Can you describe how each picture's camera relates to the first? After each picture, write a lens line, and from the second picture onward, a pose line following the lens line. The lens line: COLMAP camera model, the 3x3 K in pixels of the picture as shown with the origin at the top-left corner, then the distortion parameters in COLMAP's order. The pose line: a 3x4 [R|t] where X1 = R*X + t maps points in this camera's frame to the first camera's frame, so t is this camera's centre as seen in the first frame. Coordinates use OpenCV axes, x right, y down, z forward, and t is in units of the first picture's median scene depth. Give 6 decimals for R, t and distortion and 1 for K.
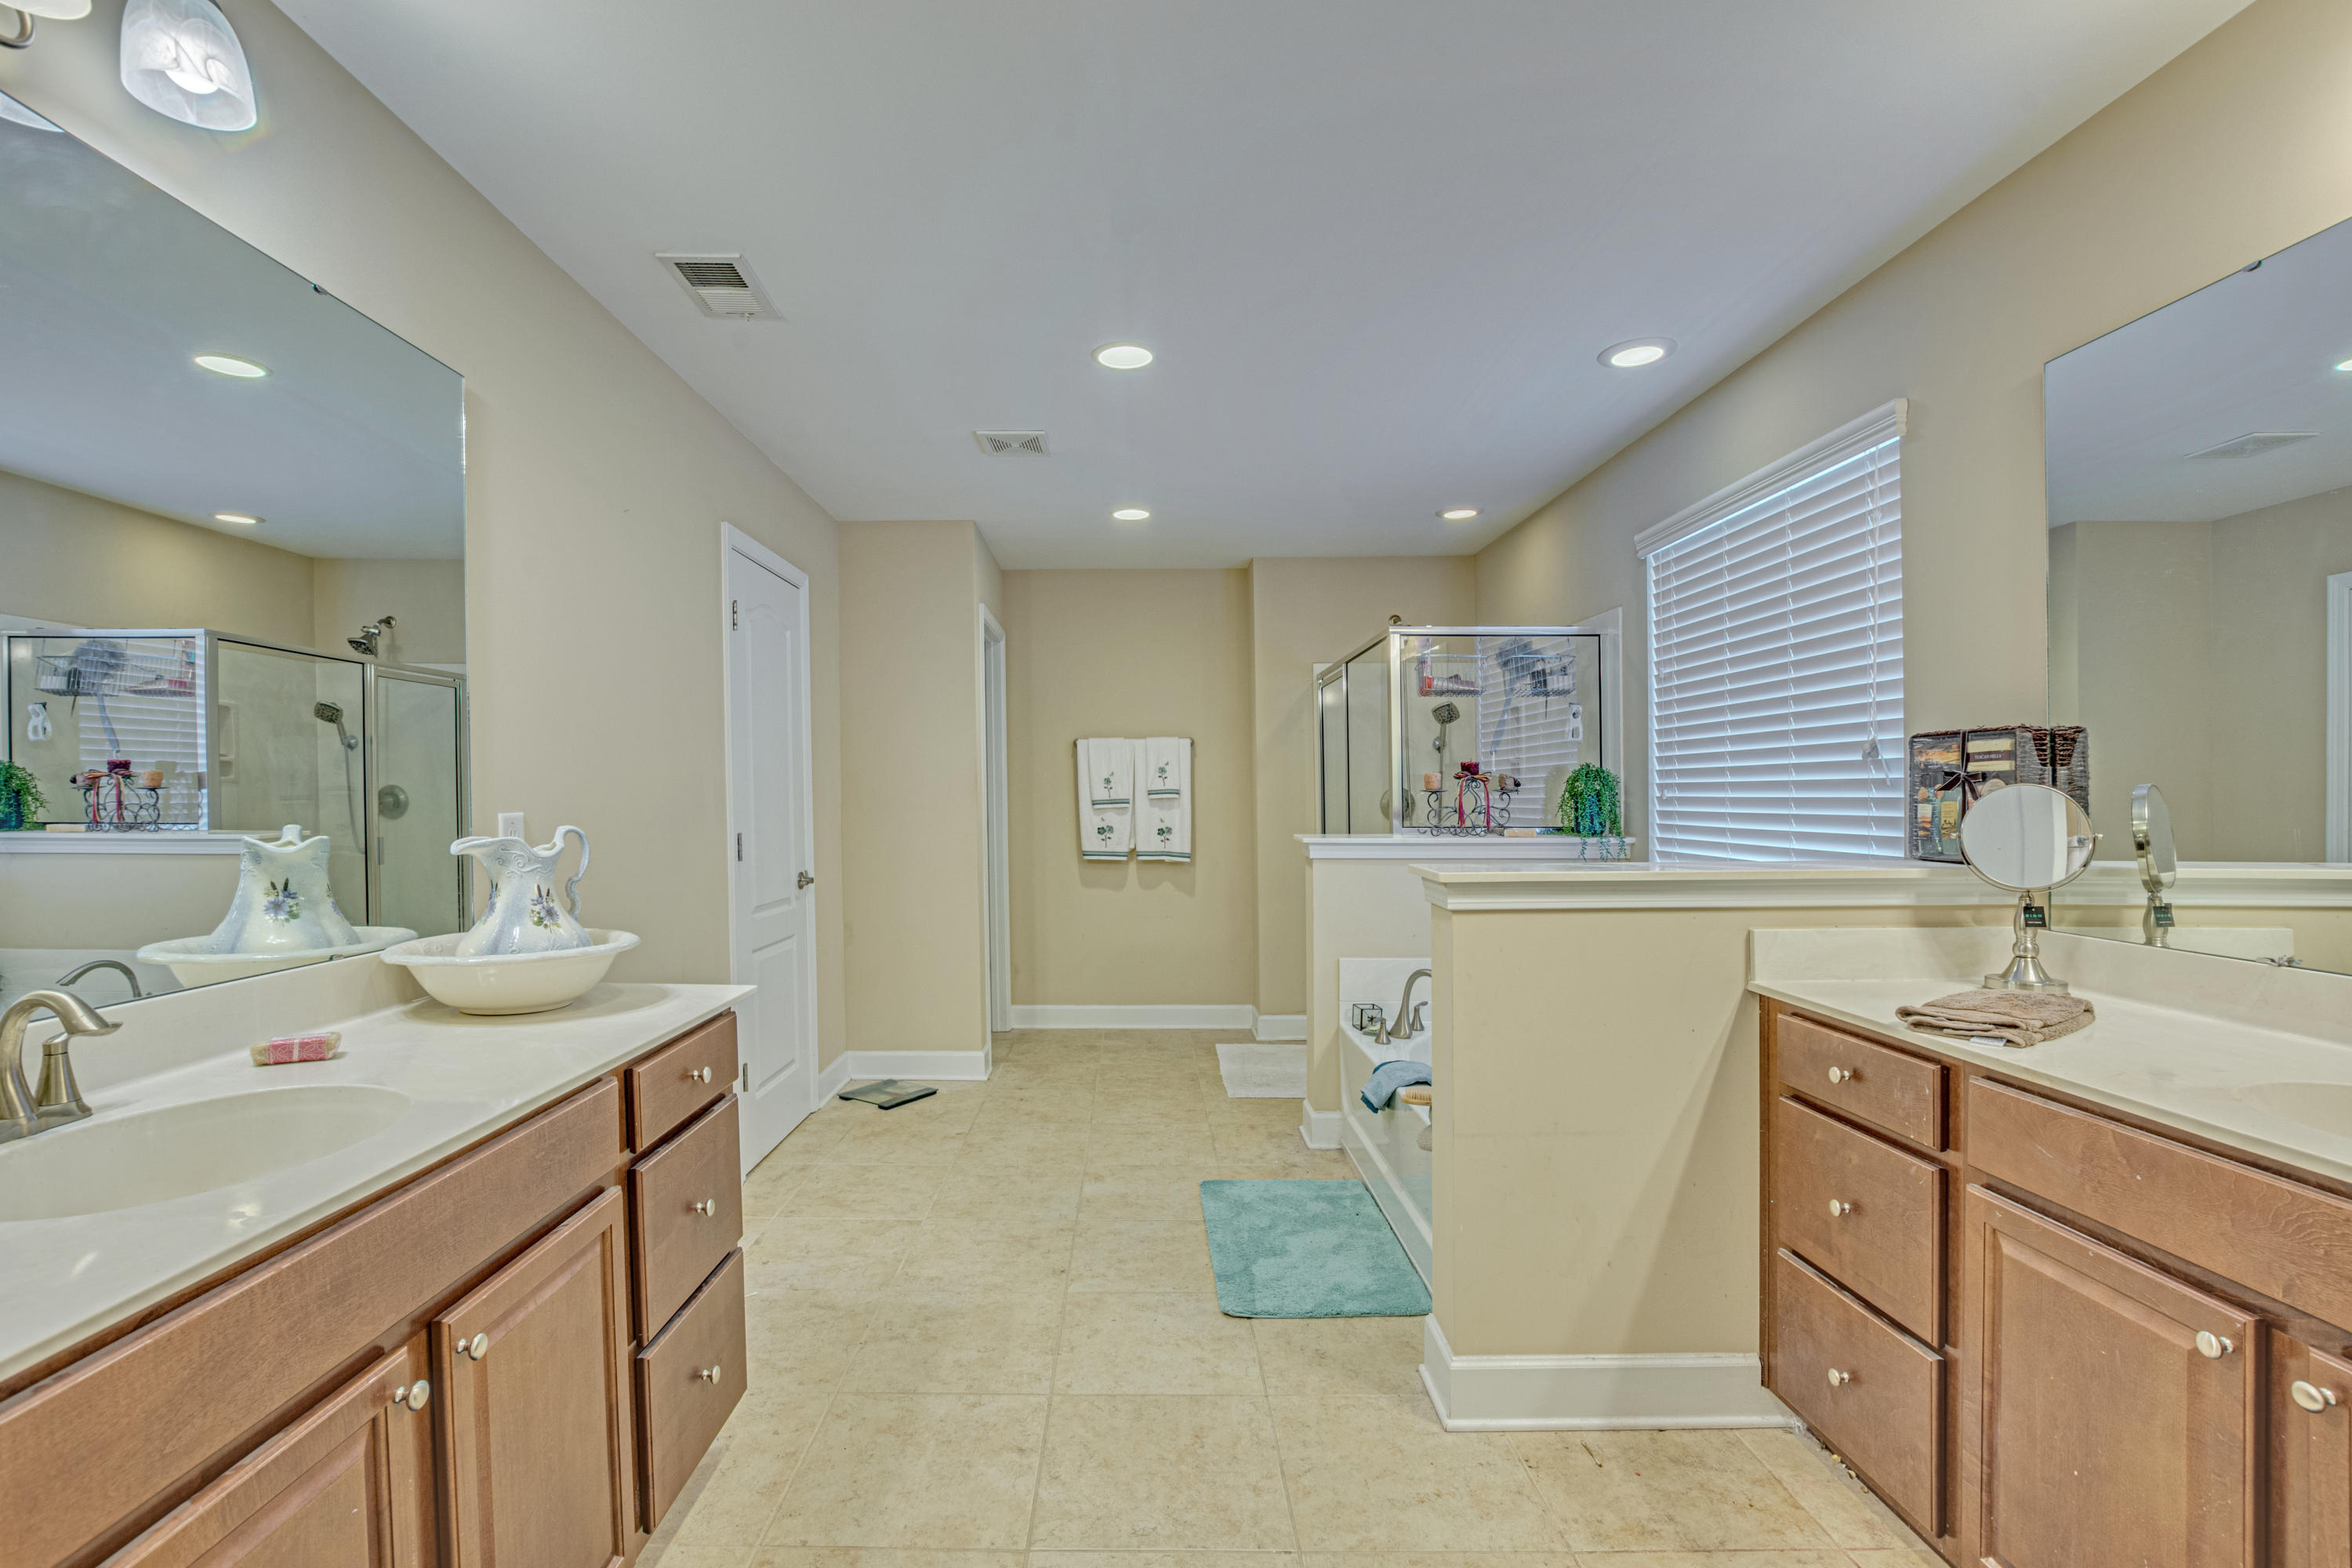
lens RADIAL K [[1061.1, 0, 1119.6], [0, 1061.1, 787.7], [0, 0, 1]] dist [-0.000030, -0.000016]
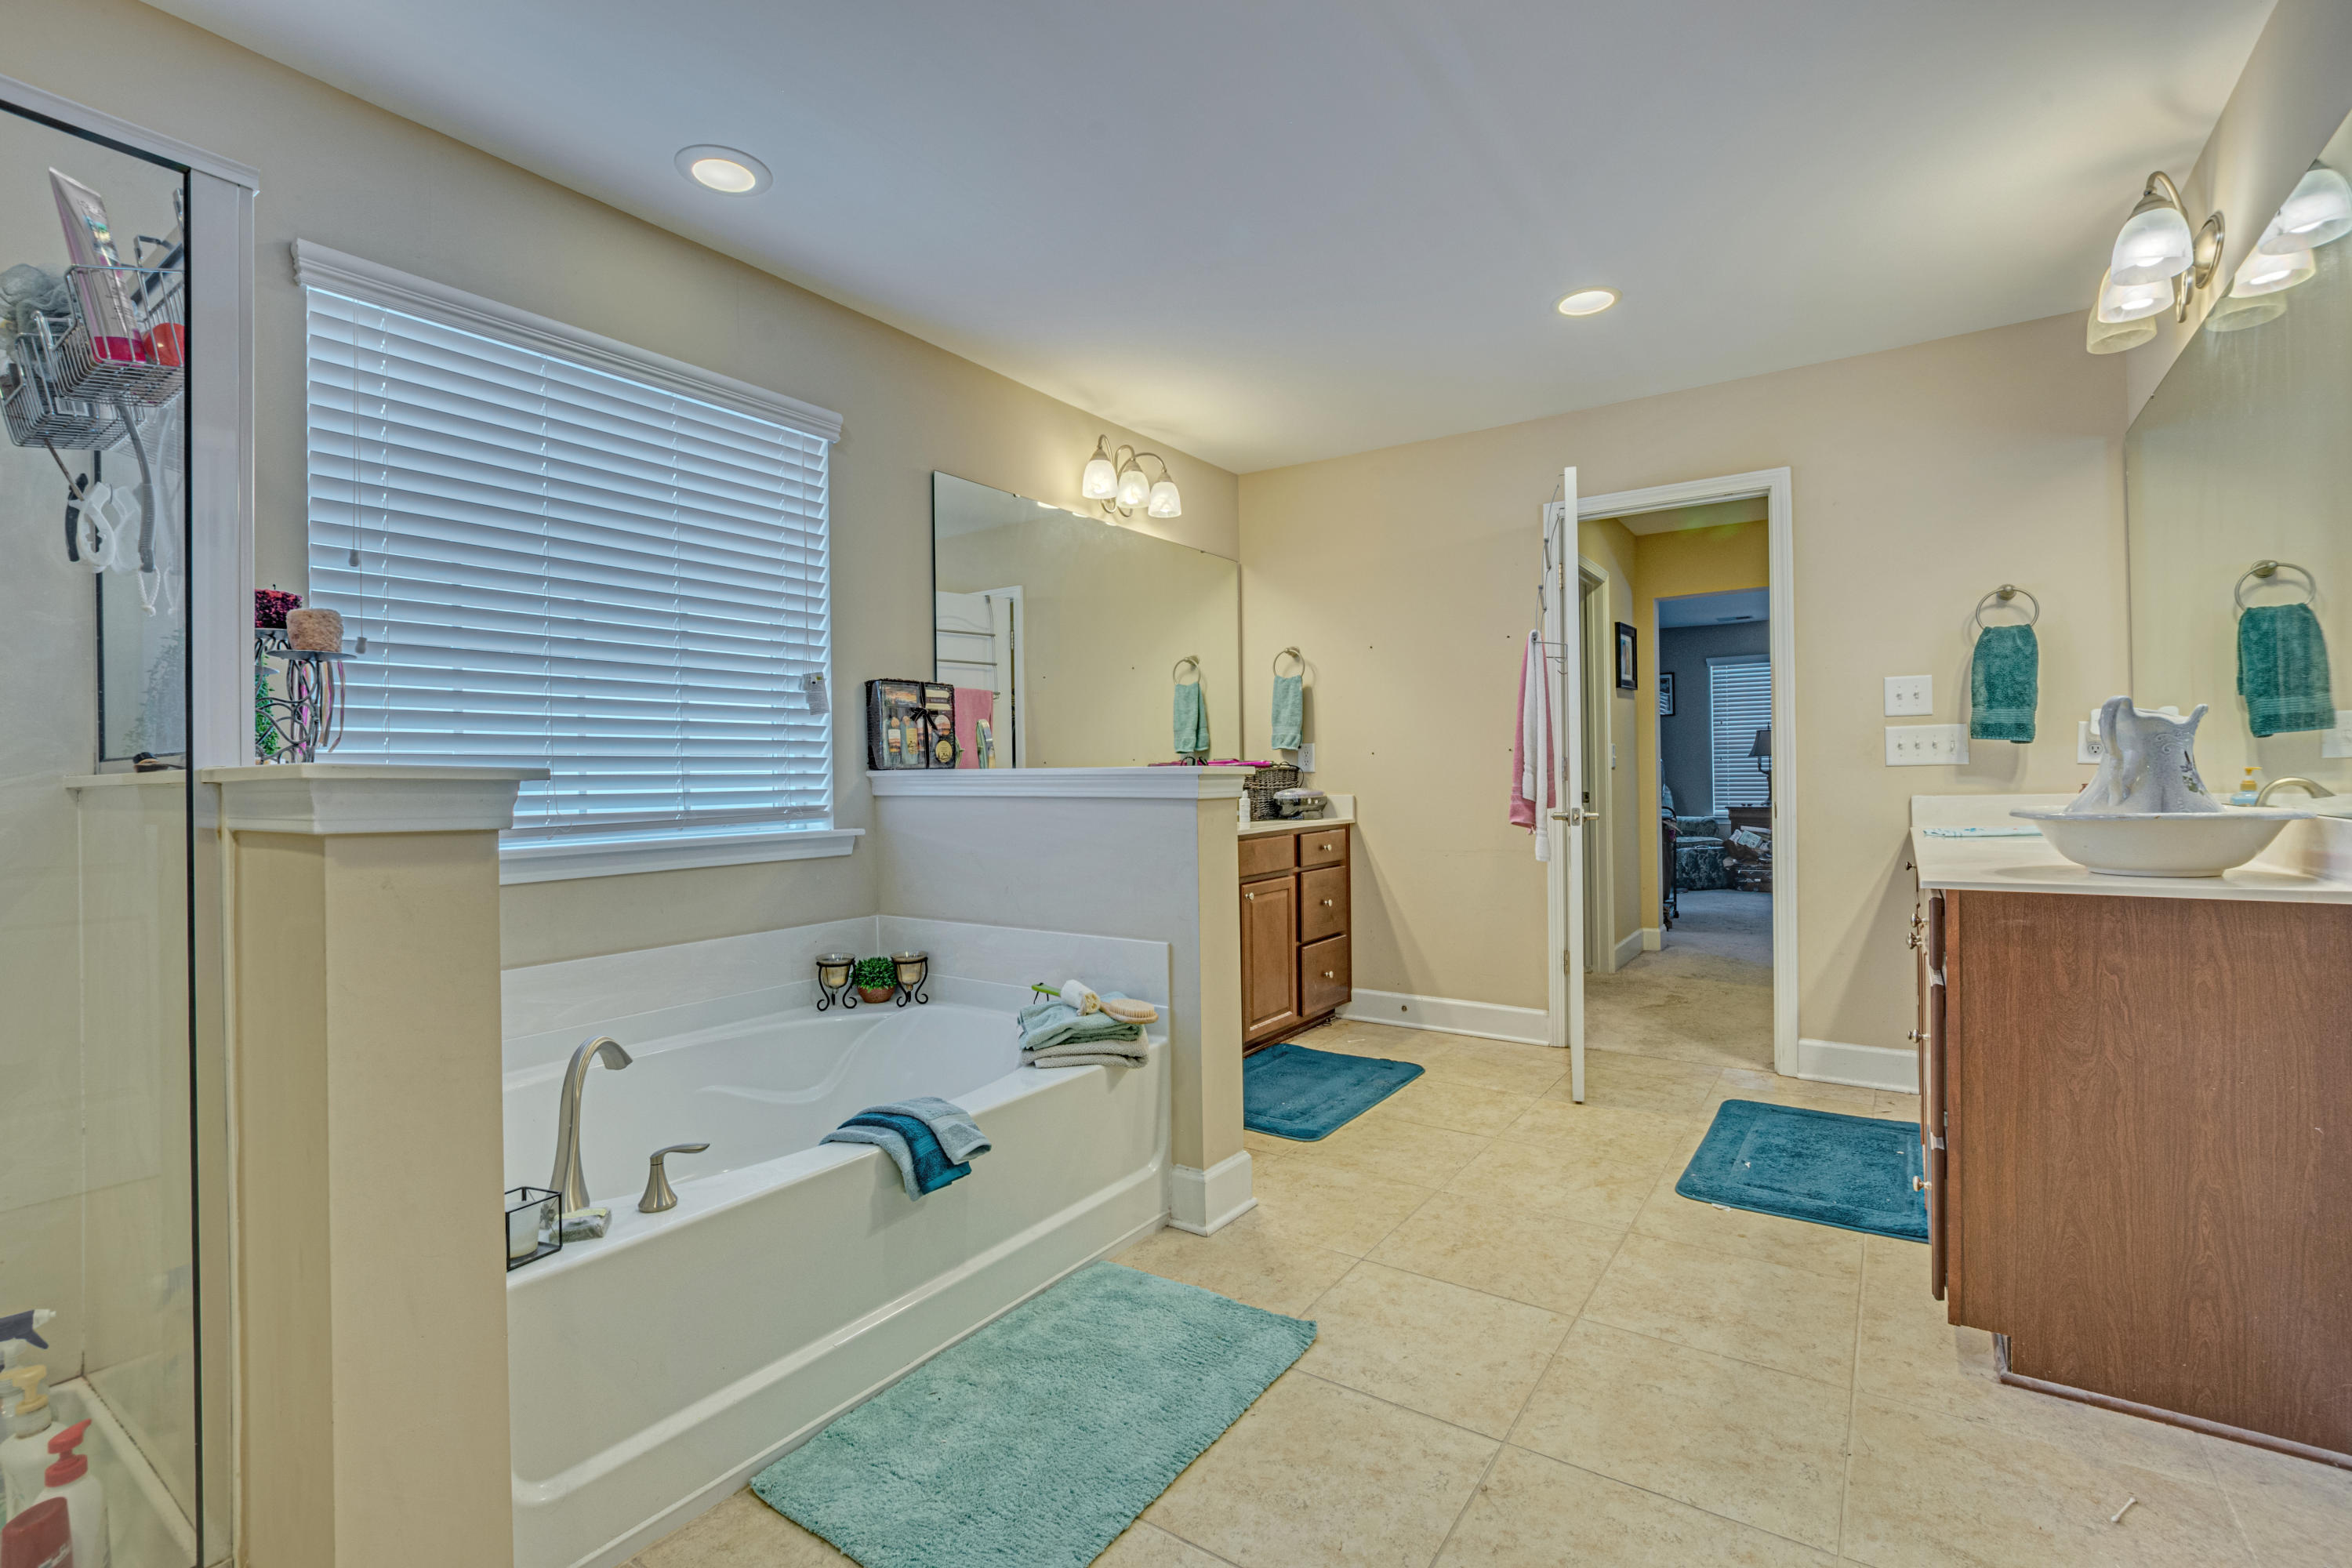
lens RADIAL K [[1061.1, 0, 1119.6], [0, 1061.1, 787.7], [0, 0, 1]] dist [-0.000030, -0.000016]
pose [[-0.811294, 0.007315, 0.584593, -0.296475], [0.008847, 0.999961, -0.000234, 0.098405], [-0.584571, 0.004982, -0.811327, 2.047926]]
